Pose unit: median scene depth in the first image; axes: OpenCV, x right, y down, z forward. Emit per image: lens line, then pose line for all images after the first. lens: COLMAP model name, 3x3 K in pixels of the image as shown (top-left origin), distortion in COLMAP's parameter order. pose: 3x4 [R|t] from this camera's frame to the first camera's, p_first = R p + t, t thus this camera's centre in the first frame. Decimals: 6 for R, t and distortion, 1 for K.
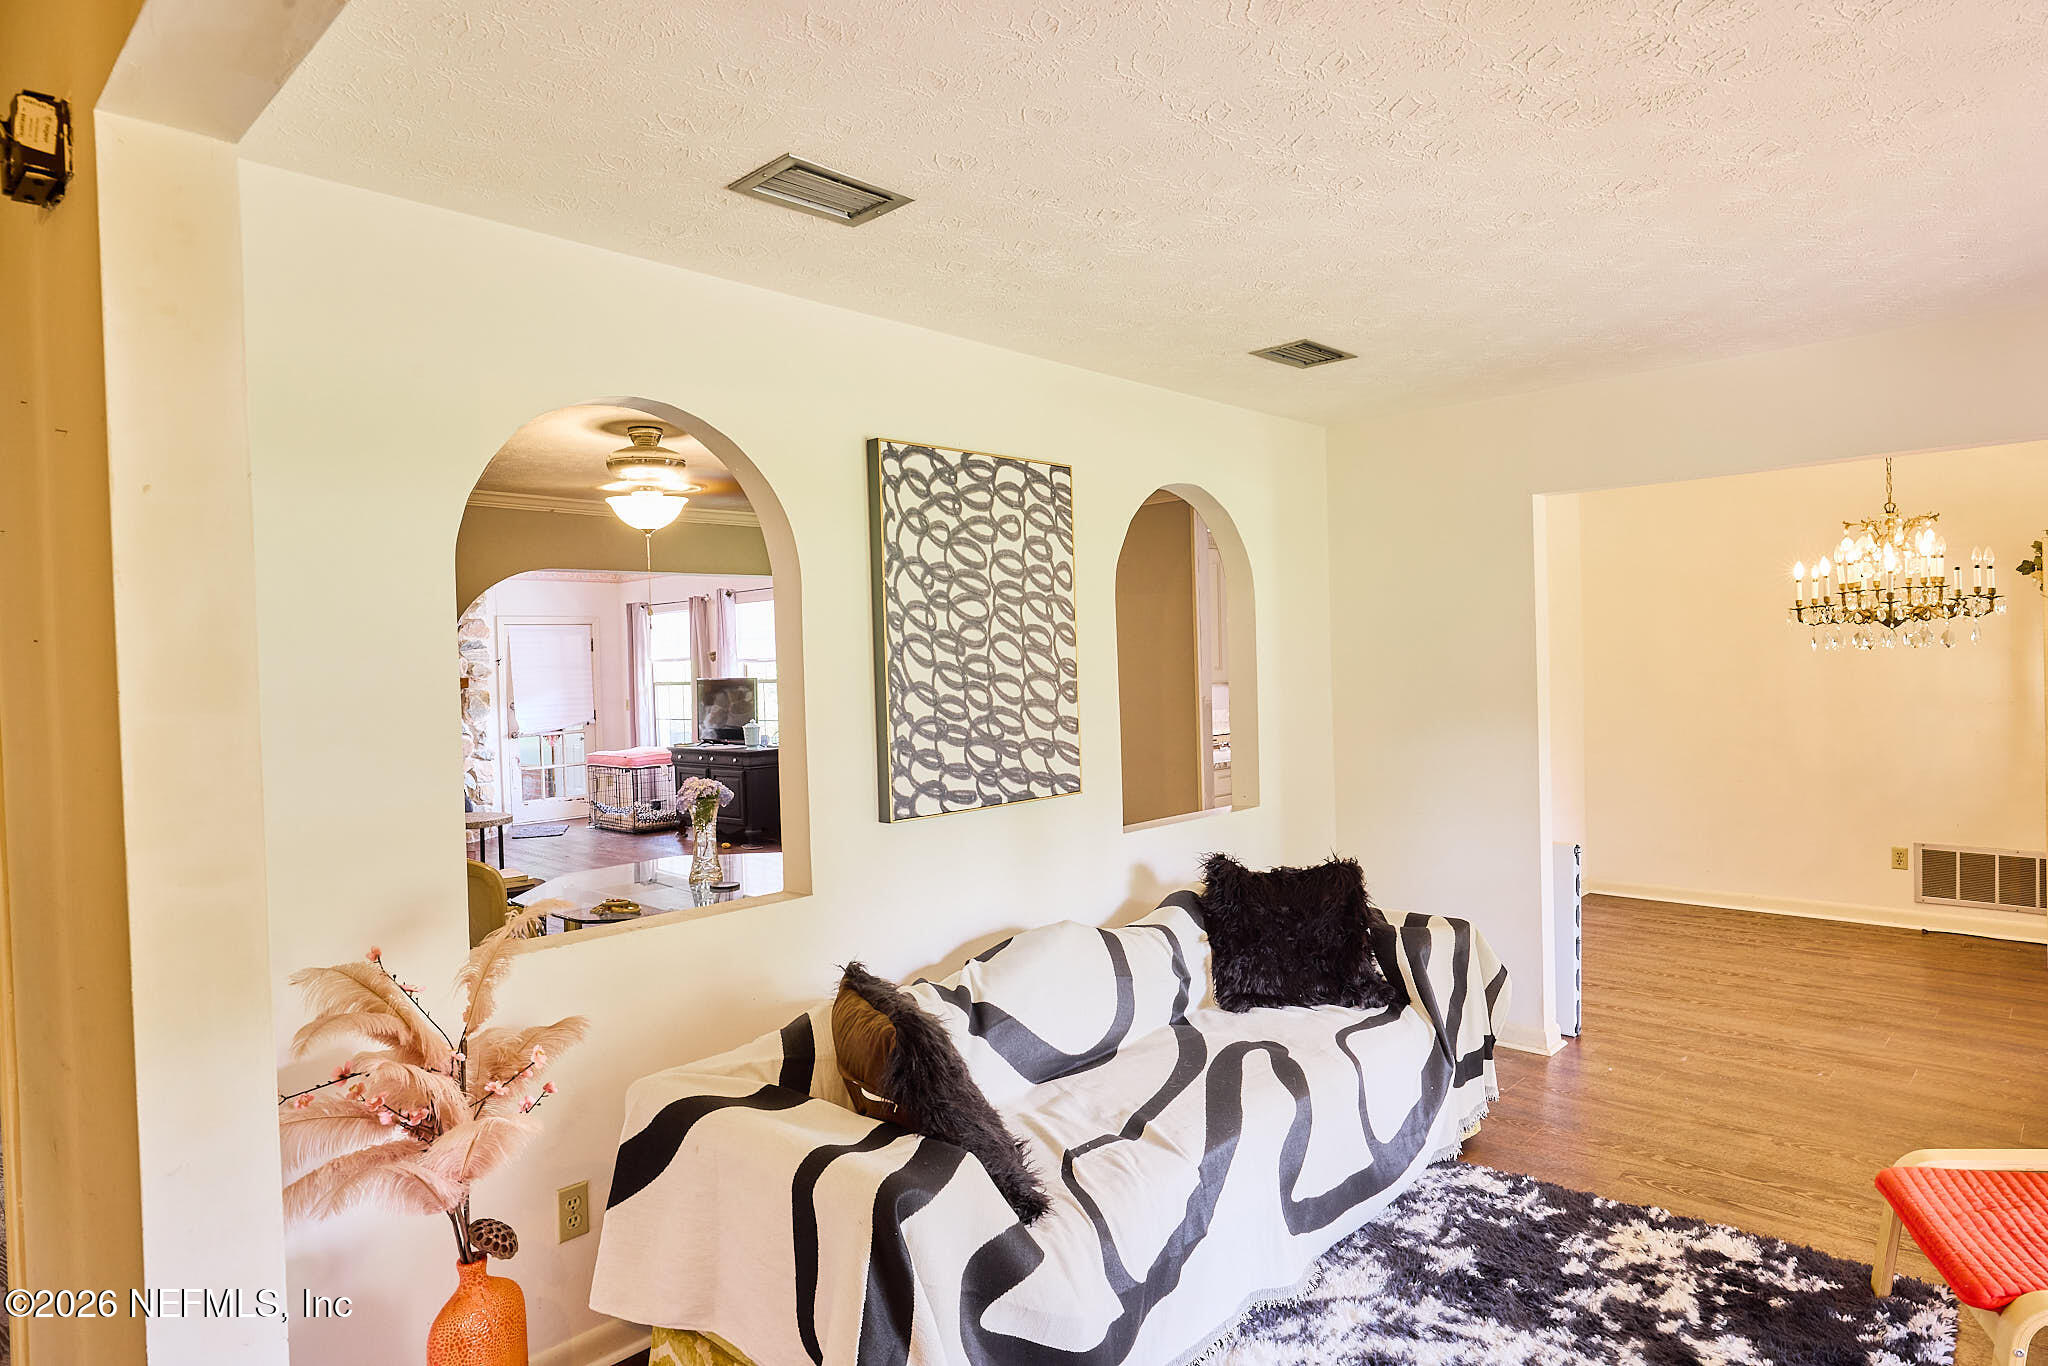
lens RADIAL K [[1157.4, 0, 1015.1], [0, 1157.4, 676.6], [0, 0, 1]] dist [-0.006676, 0.001110]
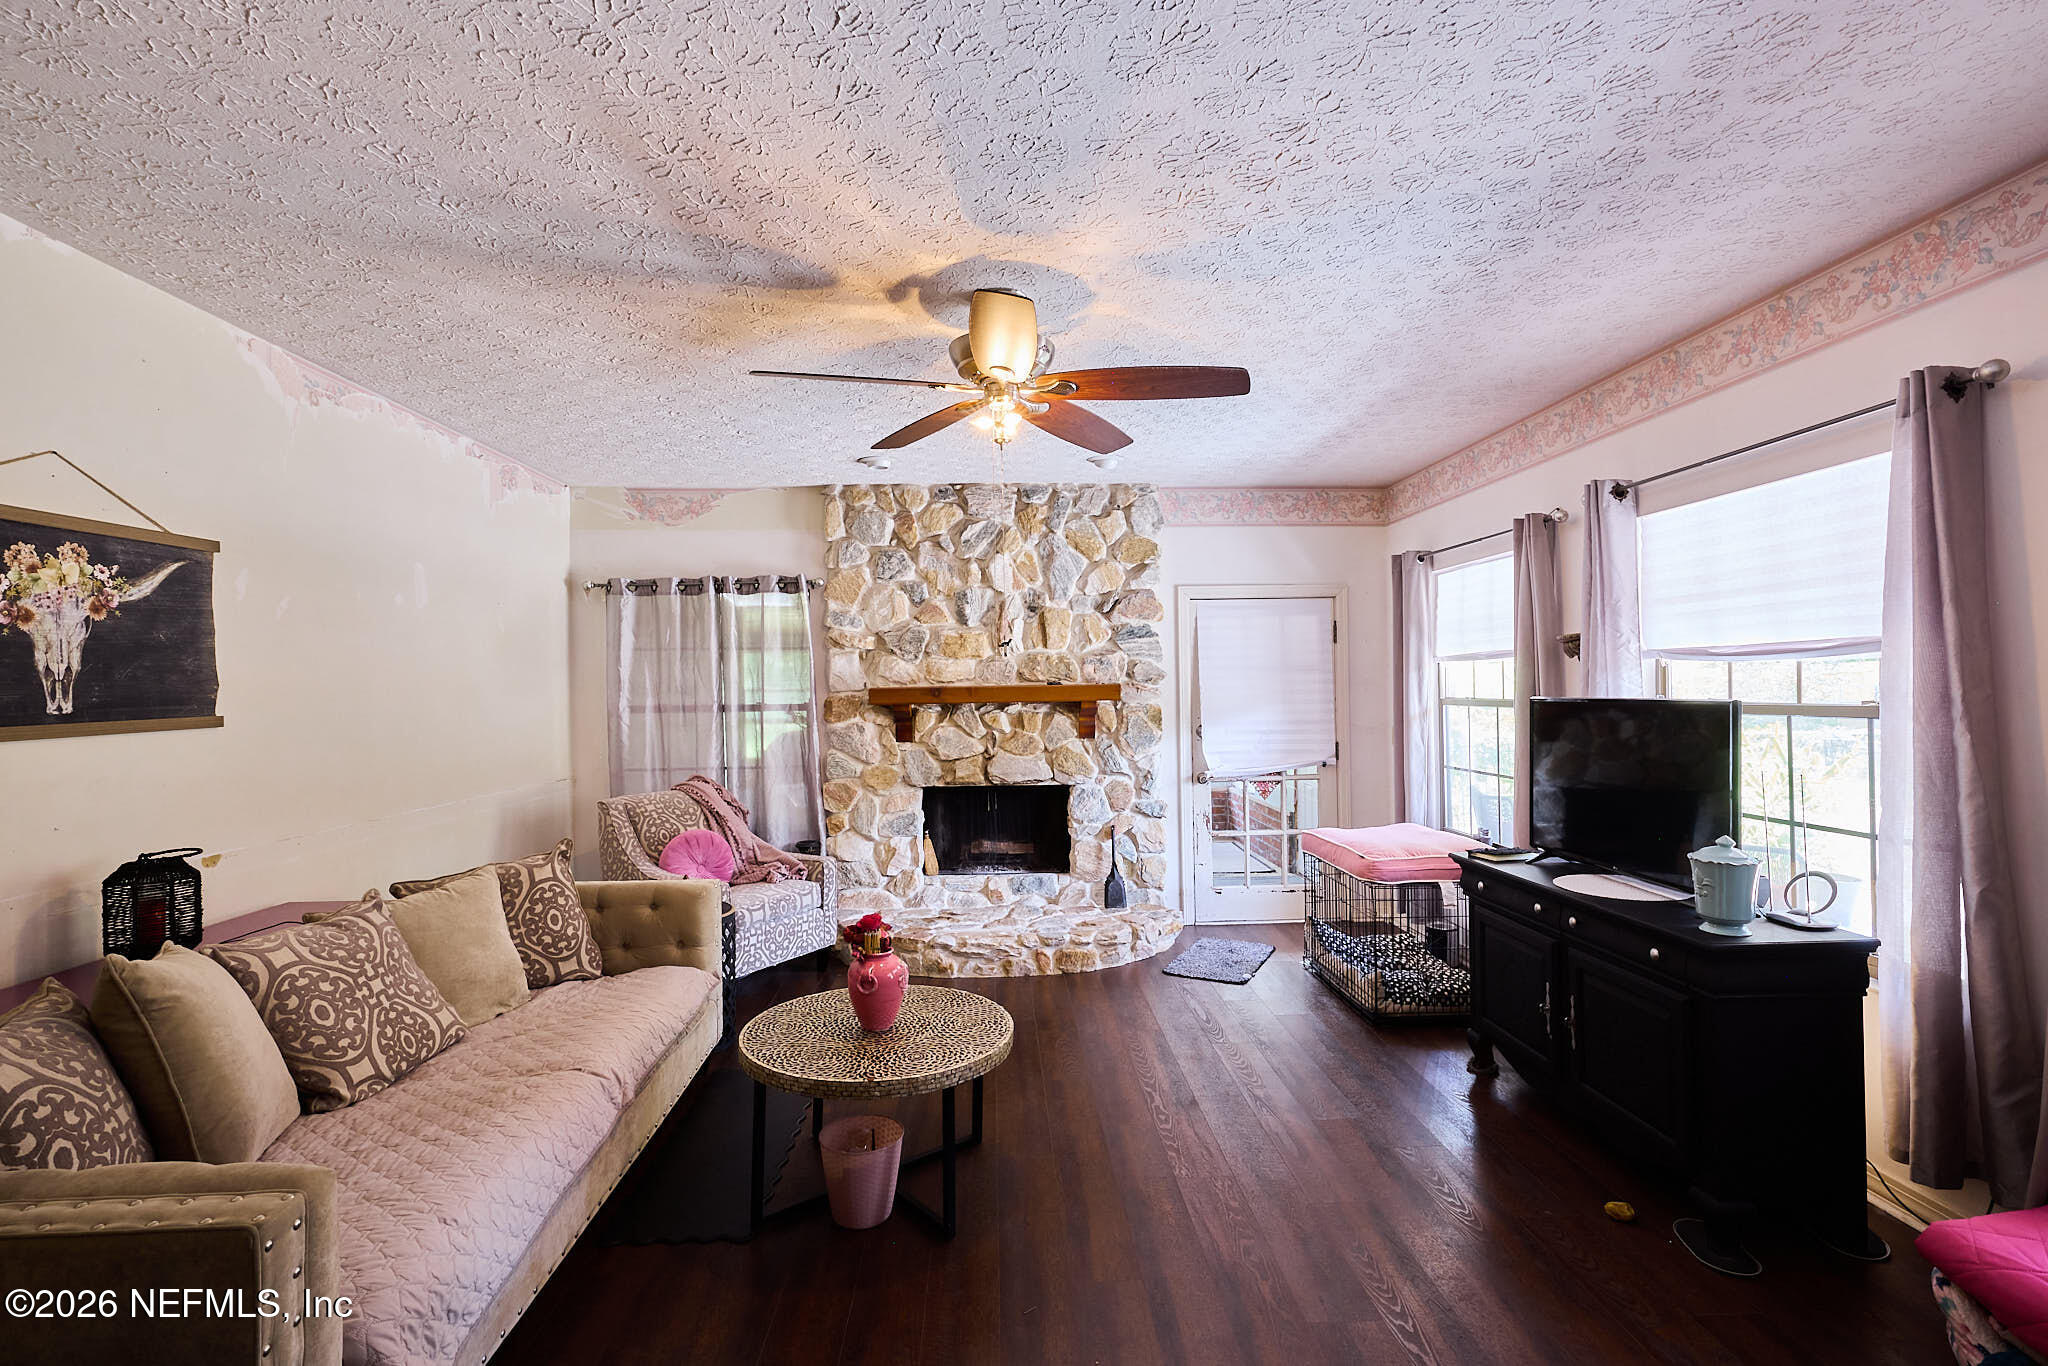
lens RADIAL K [[931.5, 0, 1031.9], [0, 931.5, 678.7], [0, 0, 1]] dist [-0.002464, 0.000192]
pose [[0.731651, 0.016632, -0.681477, -0.165318], [-0.023375, 0.999727, -0.000697, -0.000107], [0.681279, 0.016439, 0.731839, 0.586043]]
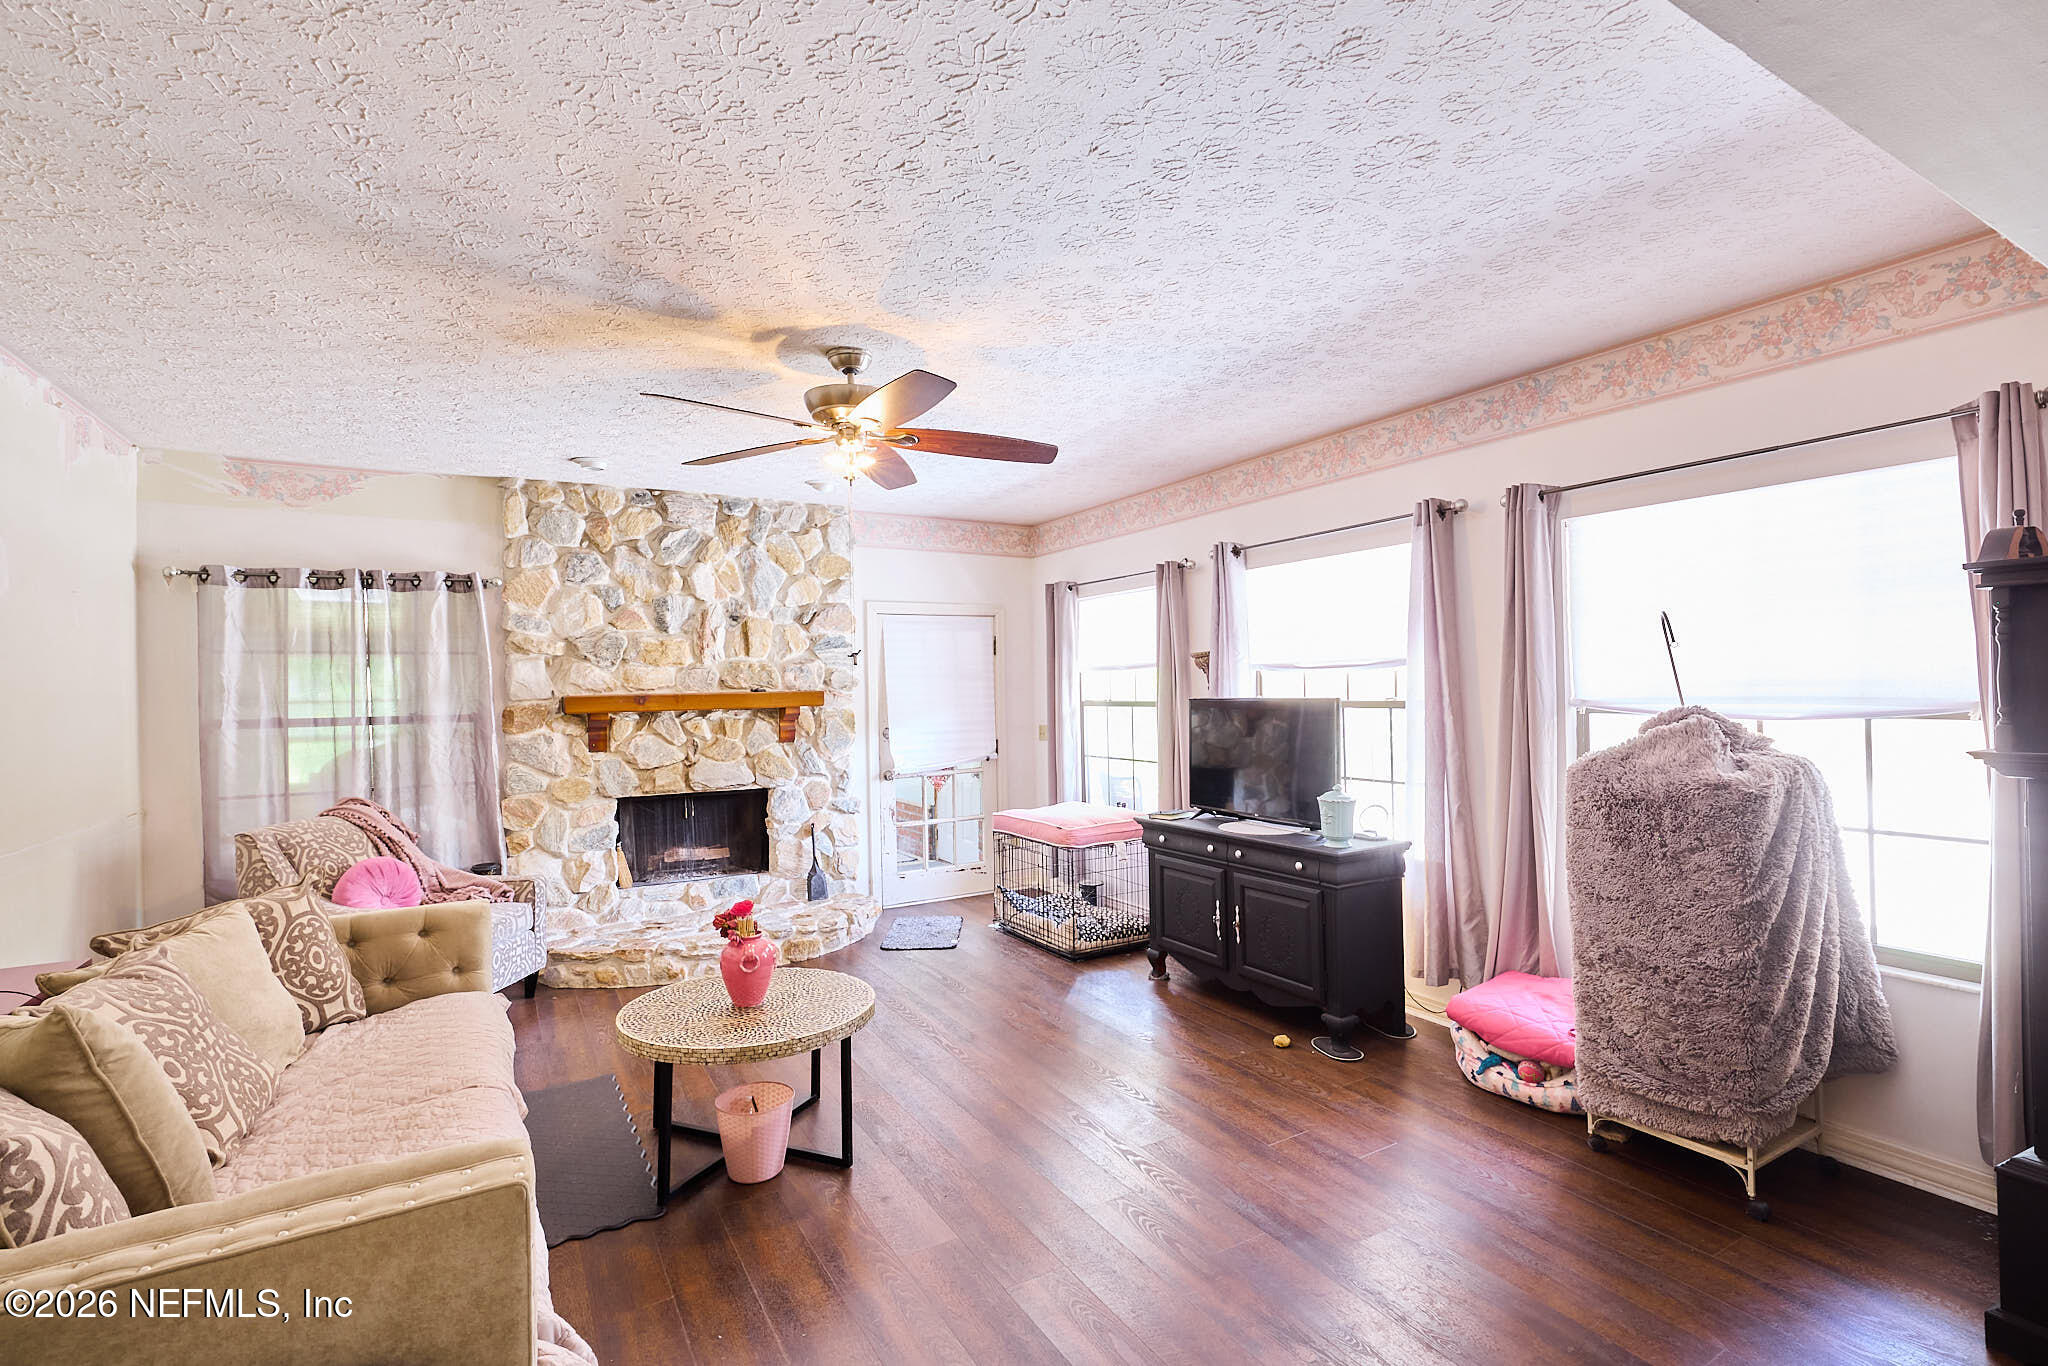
lens RADIAL K [[931.5, 0, 1029.3], [0, 931.5, 677.3], [0, 0, 1]] dist [-0.002464, 0.000192]
pose [[0.965570, 0.010980, -0.259910, -0.214543], [-0.017192, 0.999618, -0.021639, 0.002972], [0.259573, 0.025363, 0.965390, 0.499353]]
